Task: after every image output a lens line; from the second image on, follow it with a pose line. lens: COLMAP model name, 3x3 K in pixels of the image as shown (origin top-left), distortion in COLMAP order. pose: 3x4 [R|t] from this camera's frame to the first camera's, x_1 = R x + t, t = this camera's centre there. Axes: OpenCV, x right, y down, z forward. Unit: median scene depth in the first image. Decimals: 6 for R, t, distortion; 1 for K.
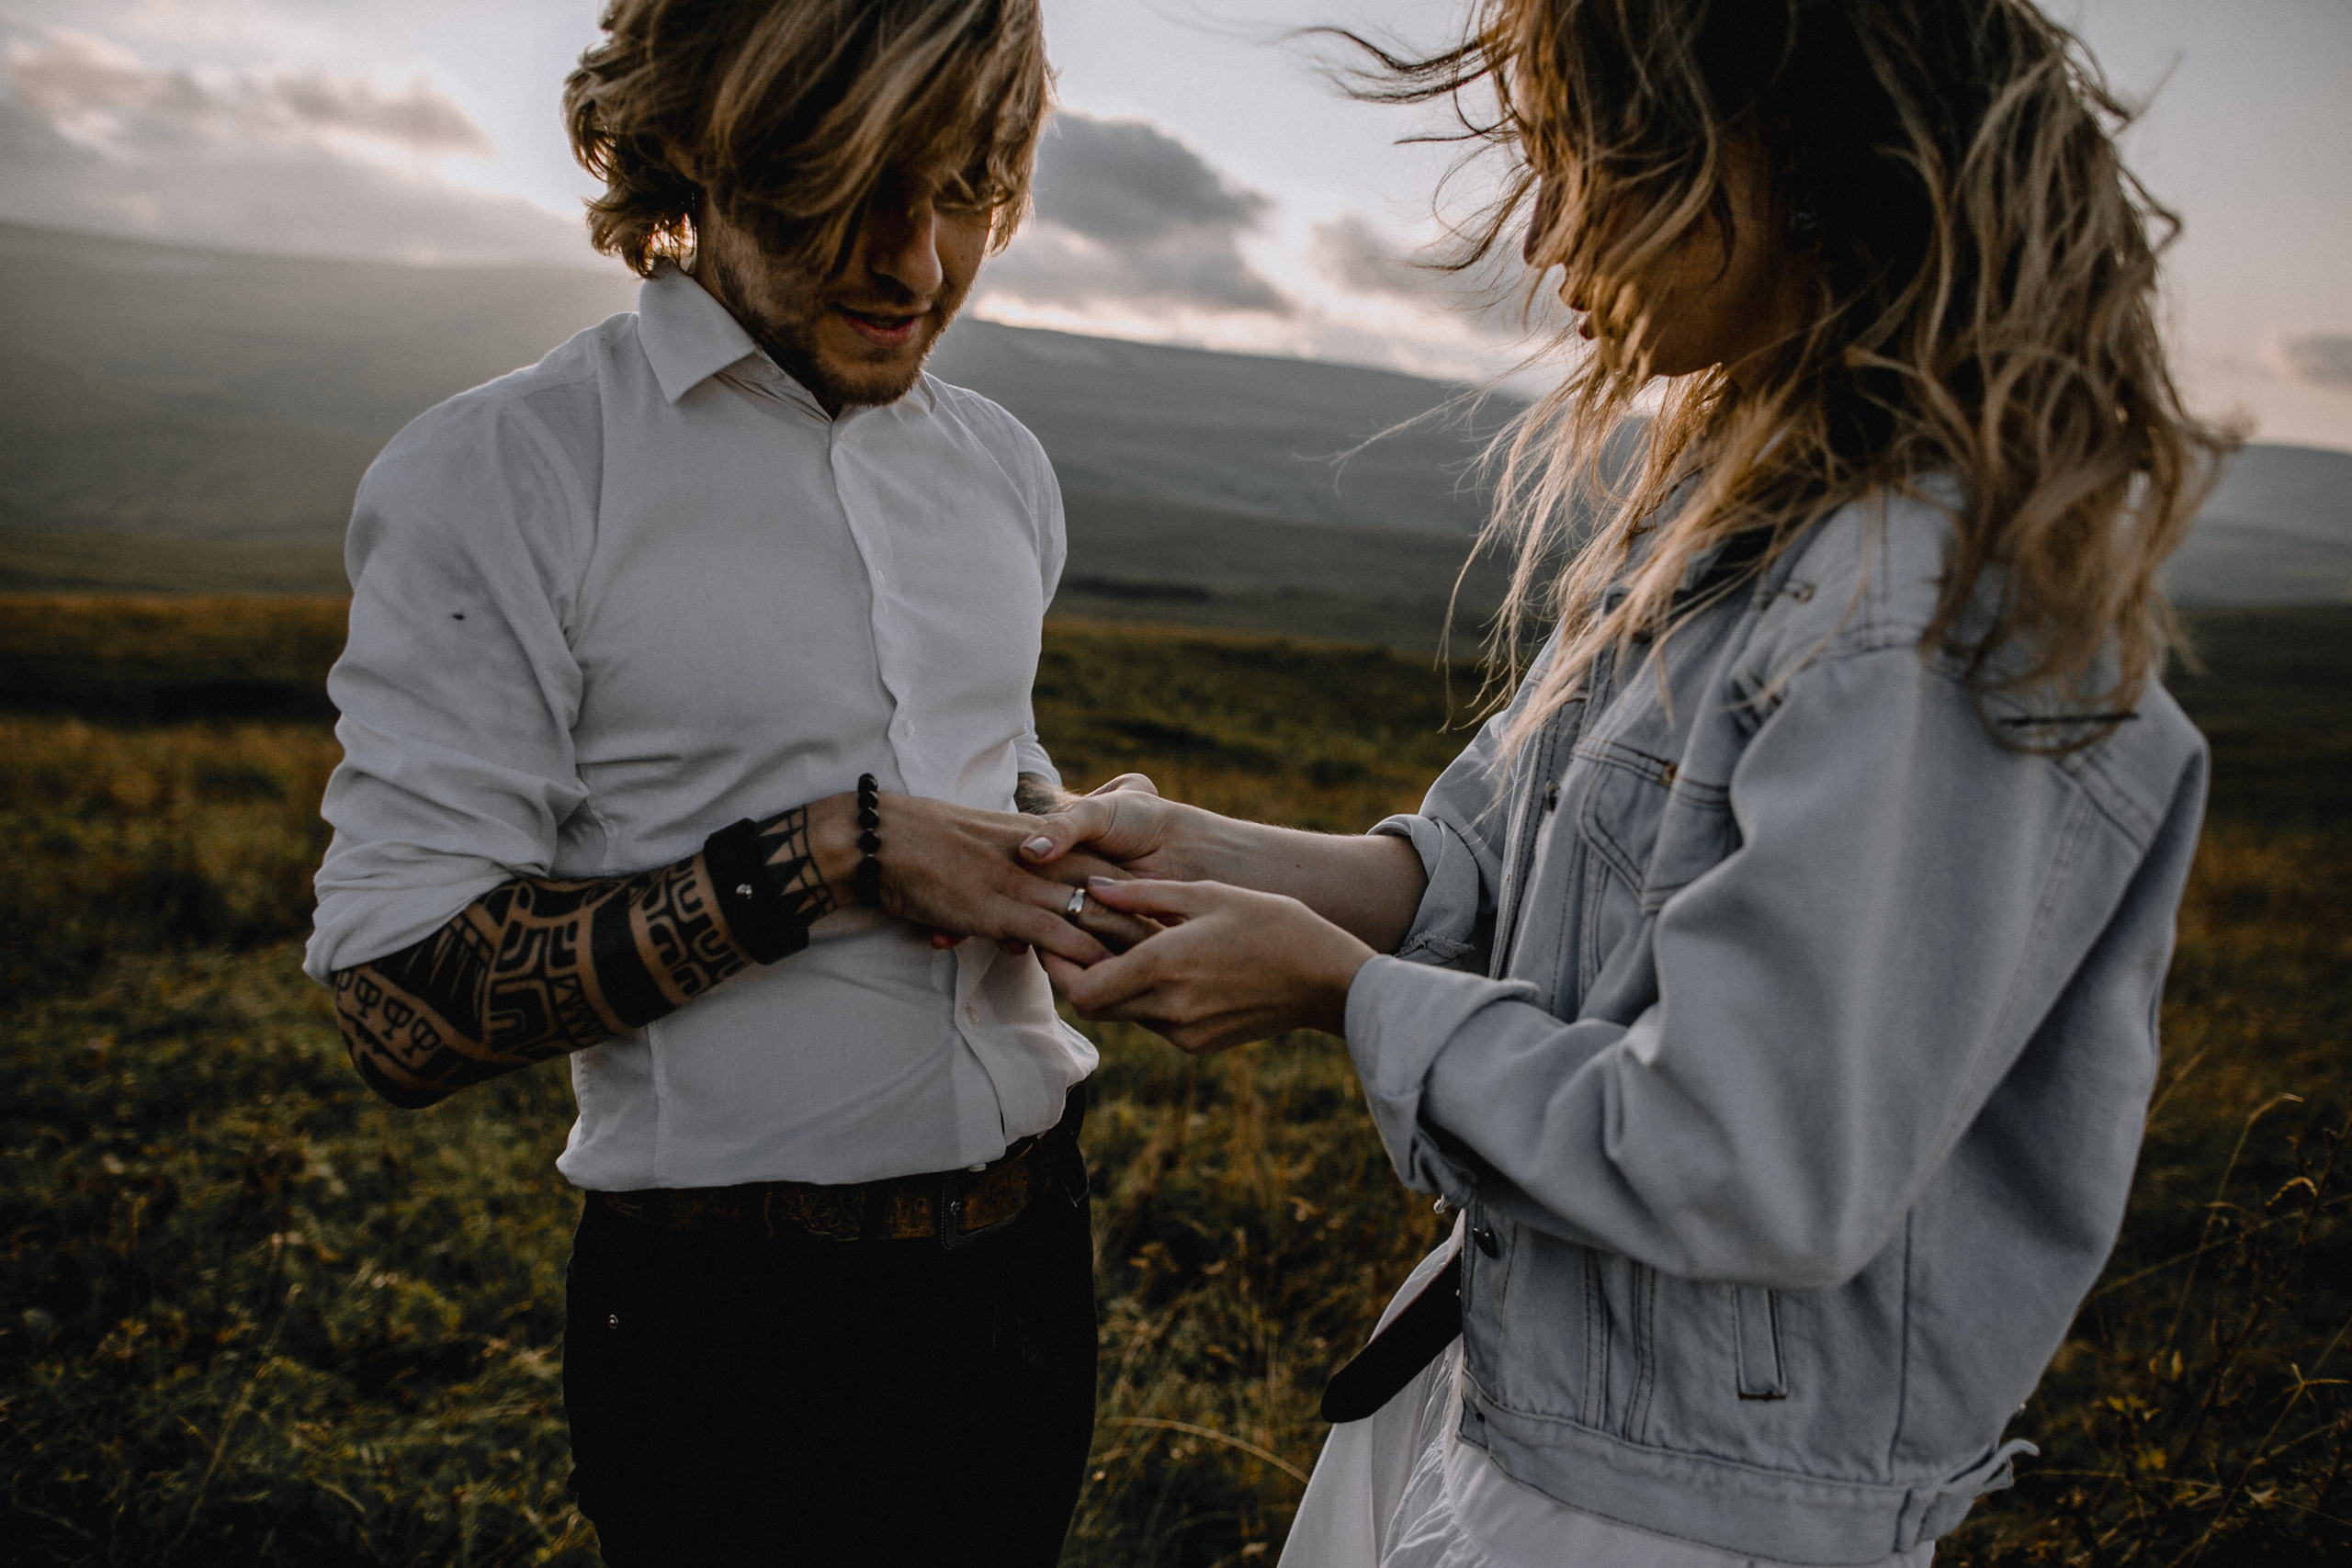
lens RADIAL K [[1619.6, 0, 1181.3], [0, 1619.6, 821.5], [0, 0, 1]] dist [-0.048212, 0.039666]
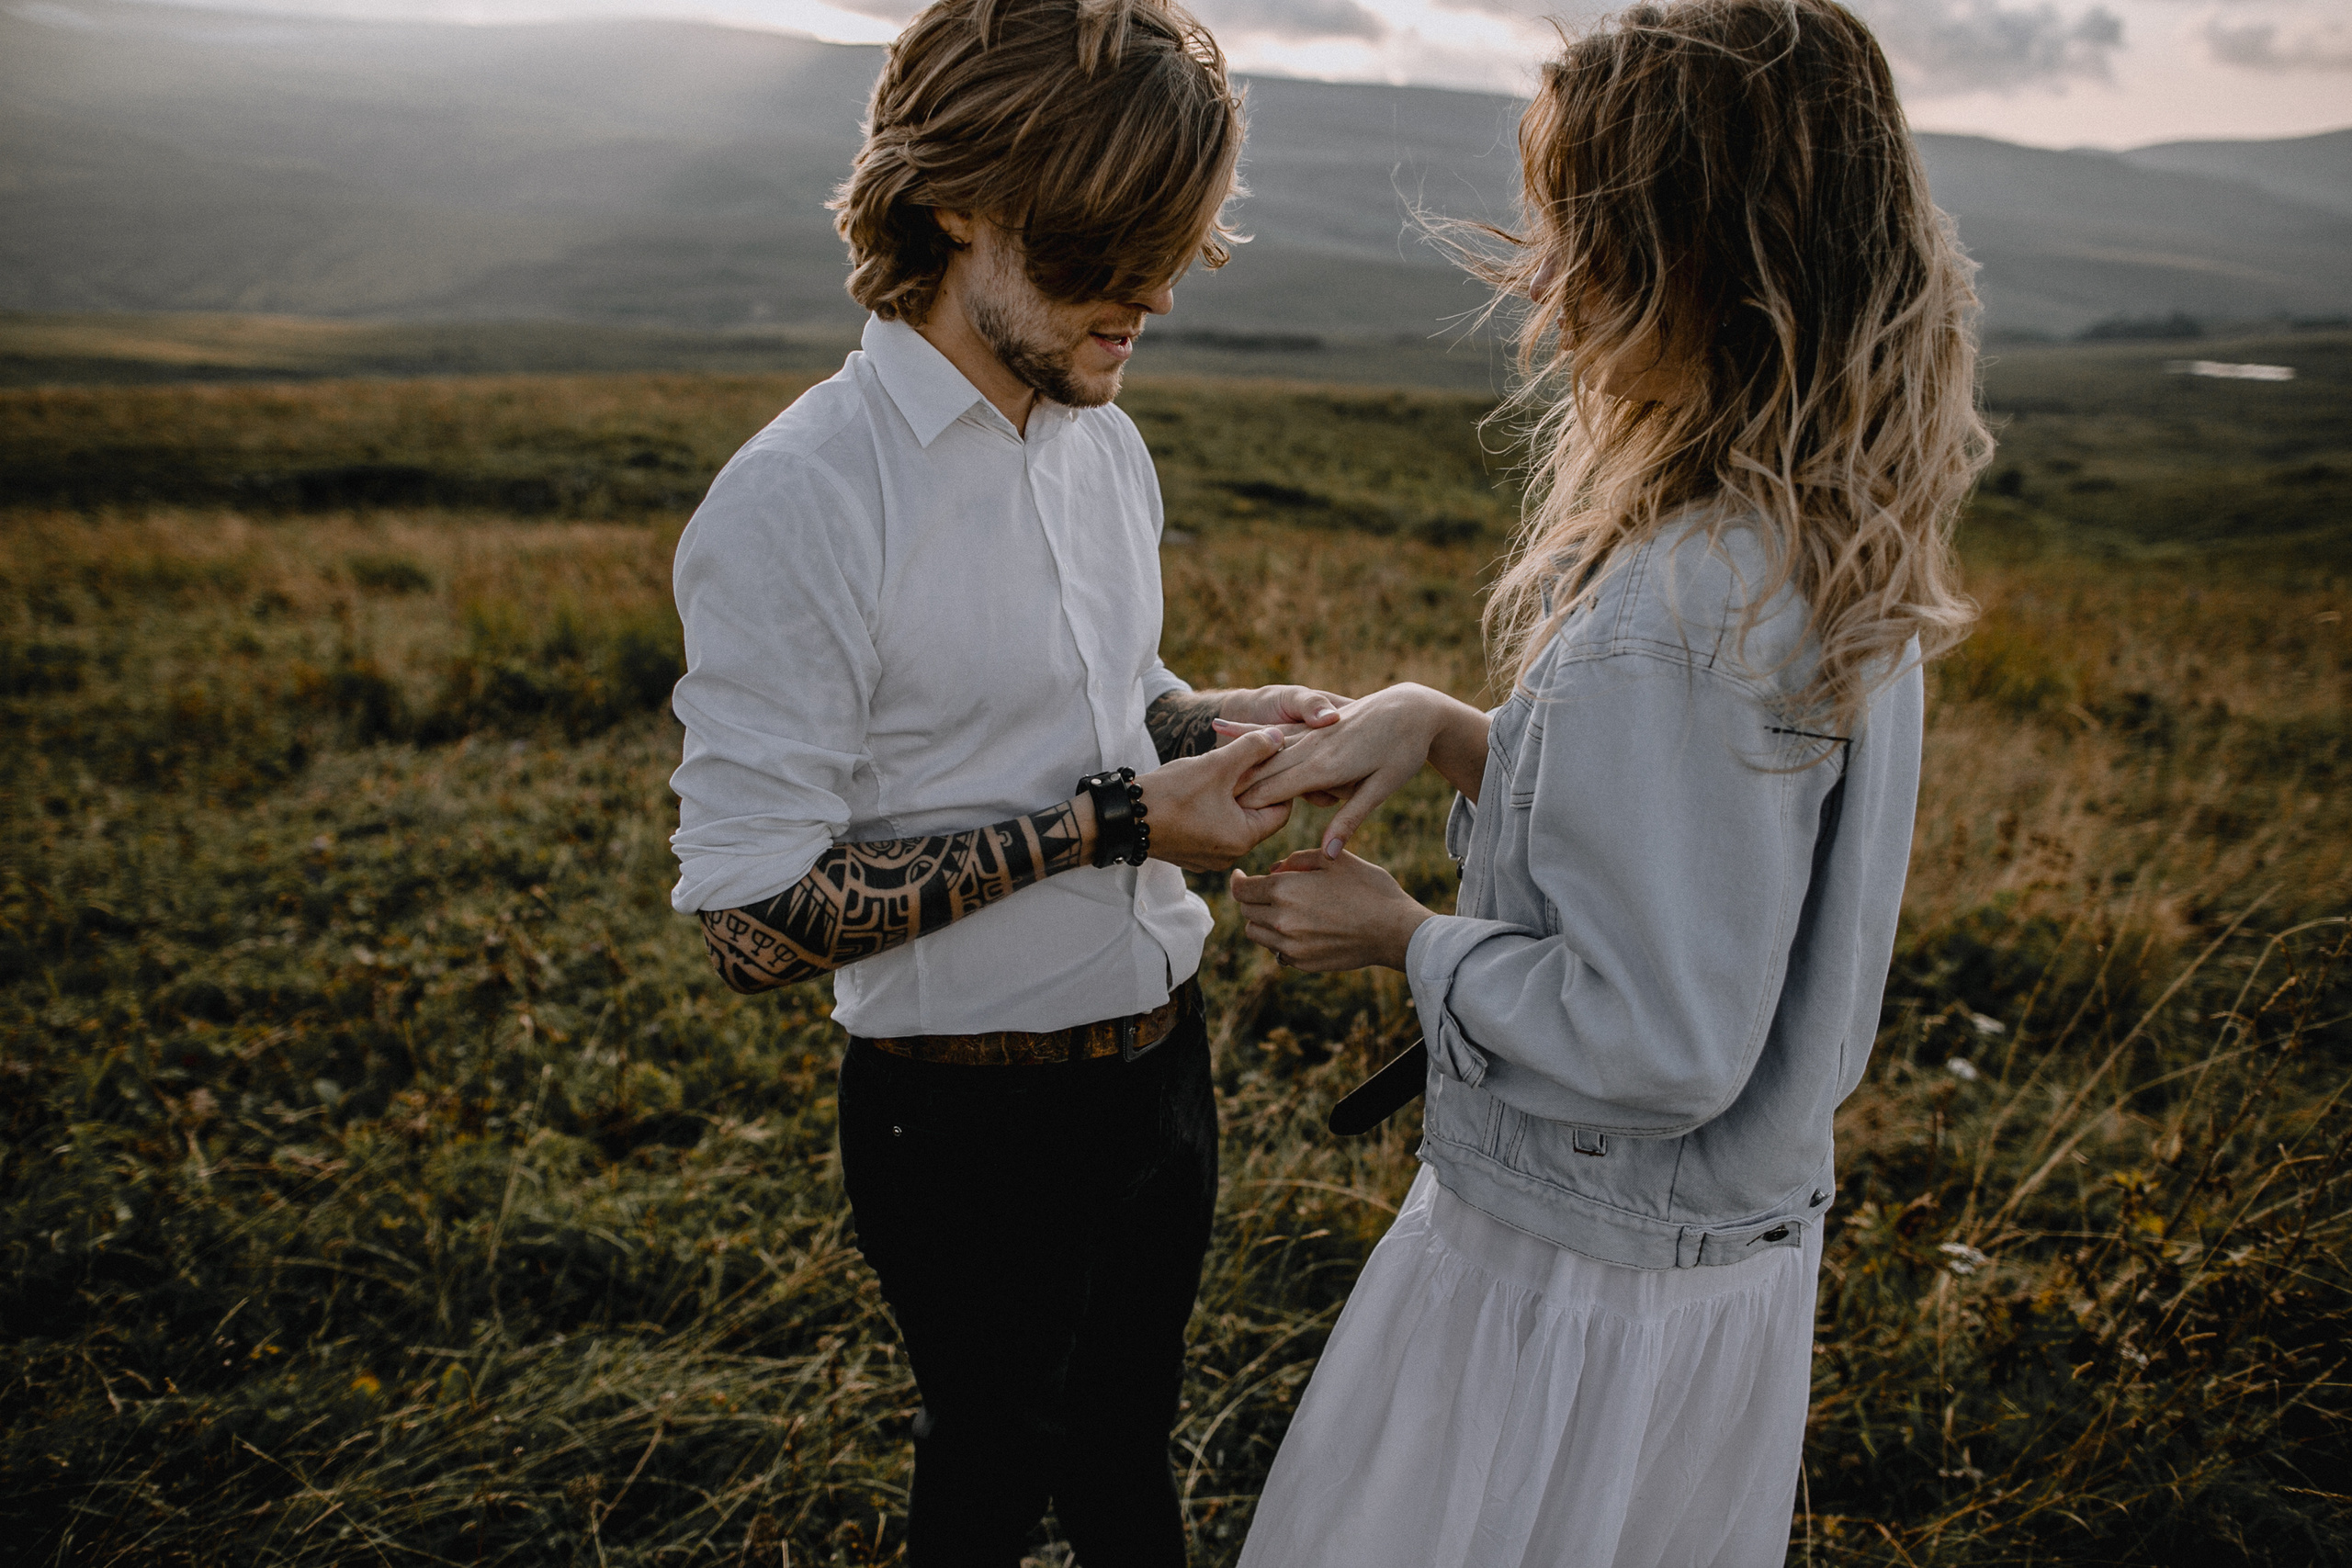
lens RADIAL K [[1619.6, 0, 1171.9], [0, 1619.6, 788.8], [0, 0, 1]] dist [-0.048212, 0.039666]
pose [[0.996777, -0.013290, -0.079119, -0.000681], [0.023295, 0.991640, 0.126918, -0.047908], [0.076771, -0.128352, 0.988753, -0.098783]]
